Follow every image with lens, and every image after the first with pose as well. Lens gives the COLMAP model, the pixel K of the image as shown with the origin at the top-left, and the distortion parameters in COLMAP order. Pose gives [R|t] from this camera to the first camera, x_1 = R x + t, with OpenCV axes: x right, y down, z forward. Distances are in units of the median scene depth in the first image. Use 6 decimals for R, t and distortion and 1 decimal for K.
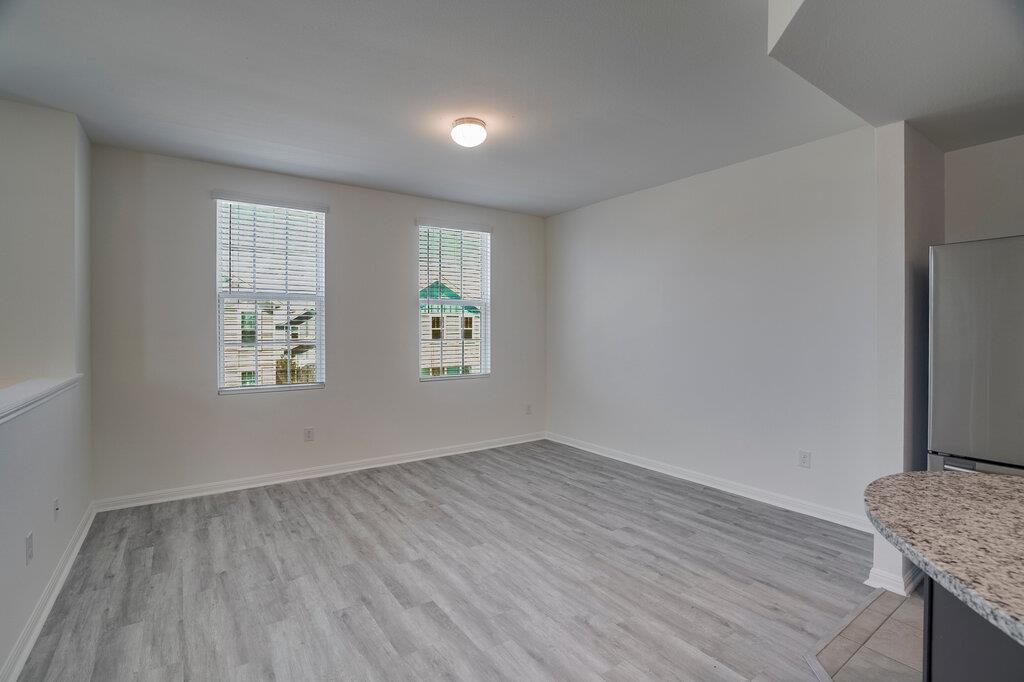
lens RADIAL K [[471.7, 0, 509.3], [0, 471.7, 335.4], [0, 0, 1]] dist [-0.020353, 0.000601]
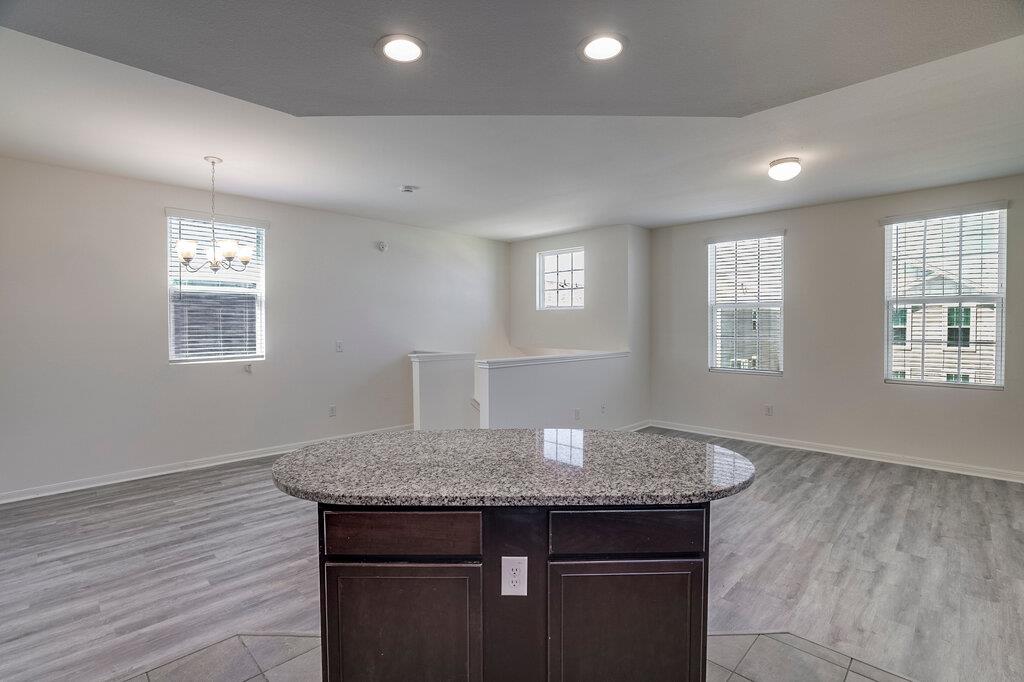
lens RADIAL K [[459.9, 0, 512.0], [0, 459.9, 341.0], [0, 0, 1]] dist [-0.036003, 0.009748]
pose [[0.174170, 0.024051, -0.984422, 1.009896], [-0.012197, 0.999678, 0.022266, 0.001575], [0.984640, 0.008129, 0.174407, 0.121707]]
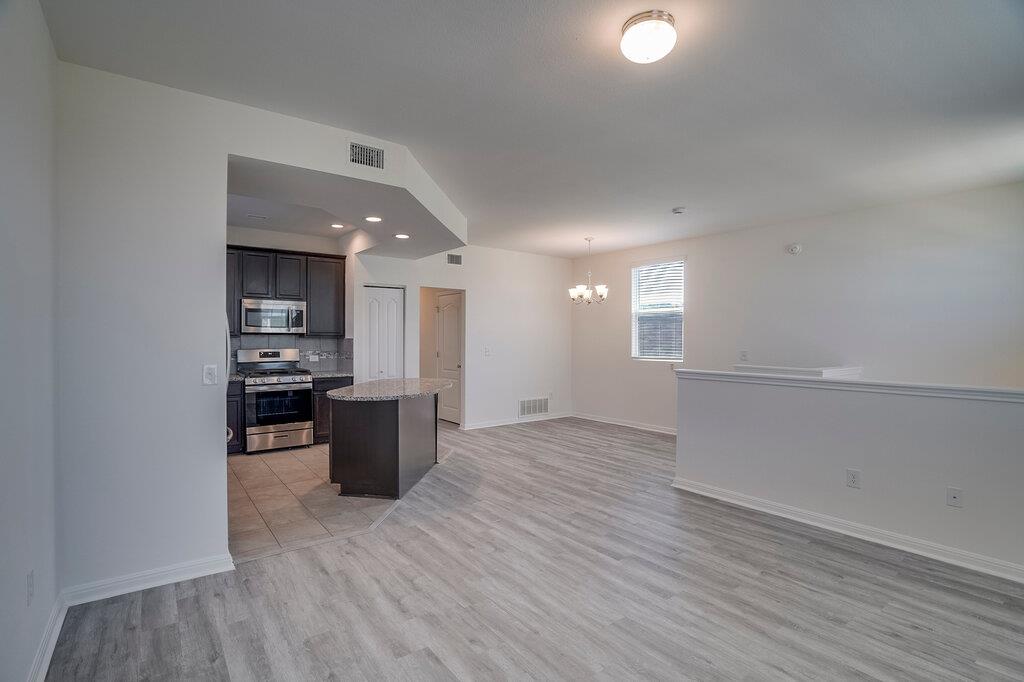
lens RADIAL K [[471.7, 0, 509.3], [0, 471.7, 335.4], [0, 0, 1]] dist [-0.020353, 0.000601]
pose [[-0.998371, -0.003418, -0.056958, 0.154838], [-0.003853, 0.999964, 0.007538, -0.022118], [0.056931, 0.007745, -0.998348, 1.784674]]
